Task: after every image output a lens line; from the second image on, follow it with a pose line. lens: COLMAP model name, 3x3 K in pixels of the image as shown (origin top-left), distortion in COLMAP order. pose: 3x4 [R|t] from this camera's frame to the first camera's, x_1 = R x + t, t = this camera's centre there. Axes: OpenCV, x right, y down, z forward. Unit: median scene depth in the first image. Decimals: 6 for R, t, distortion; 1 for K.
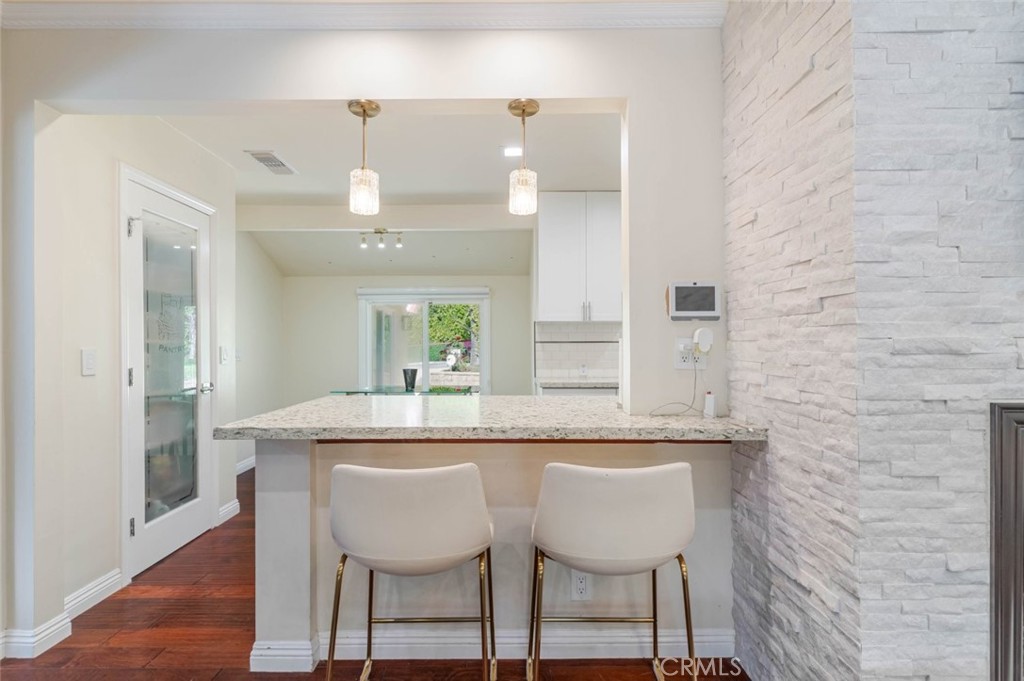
lens RADIAL K [[489.5, 0, 506.6], [0, 489.5, 344.2], [0, 0, 1]] dist [0.004986, -0.000264]
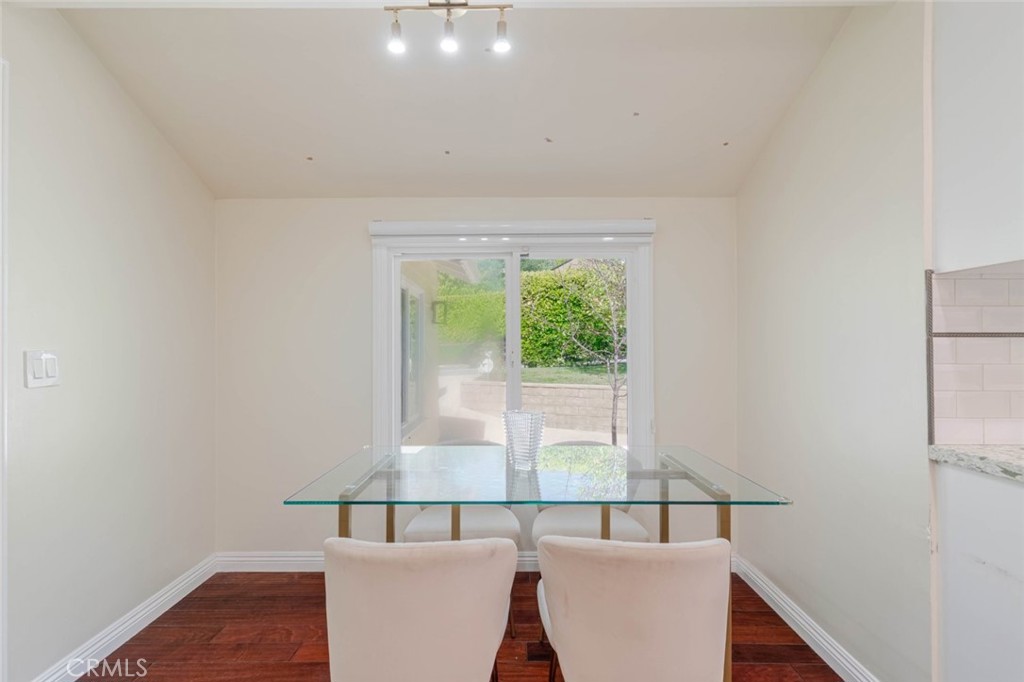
lens RADIAL K [[489.5, 0, 506.6], [0, 489.5, 344.7], [0, 0, 1]] dist [0.004986, -0.000264]
pose [[0.999955, 0.002431, -0.009181, -0.169800], [-0.002445, 0.999996, -0.001545, 0.002732], [0.009178, 0.001568, 0.999957, 0.531751]]
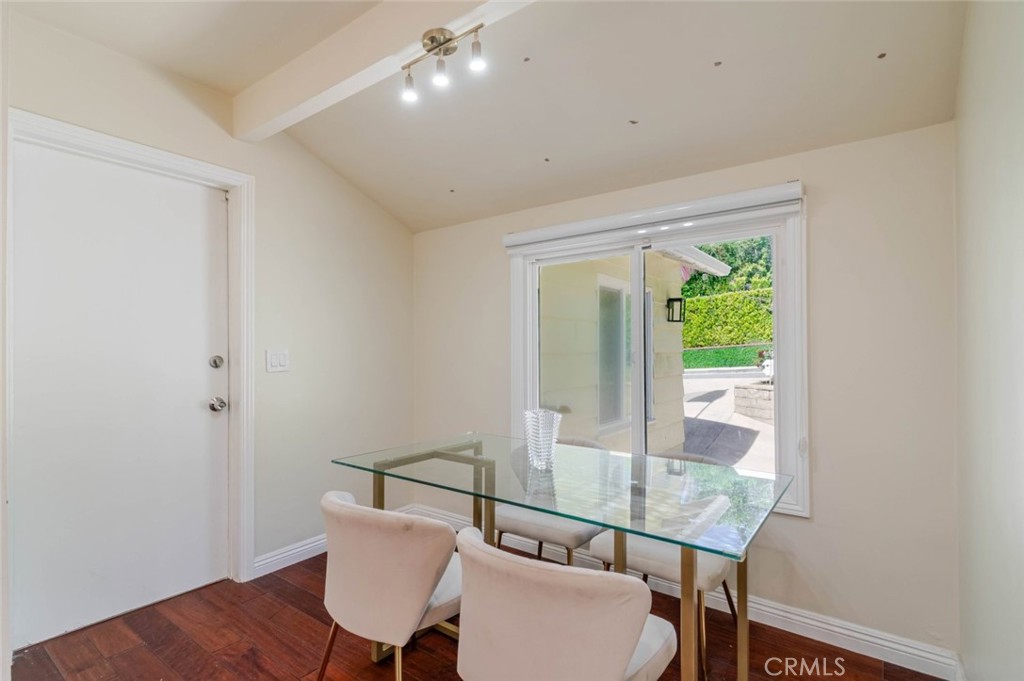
lens RADIAL K [[489.5, 0, 506.6], [0, 489.5, 344.2], [0, 0, 1]] dist [0.004986, -0.000264]
pose [[0.795571, -0.001951, -0.605857, 0.010146], [0.001956, 0.999998, -0.000652, 0.002141], [0.605857, -0.000667, 0.795574, 0.581176]]
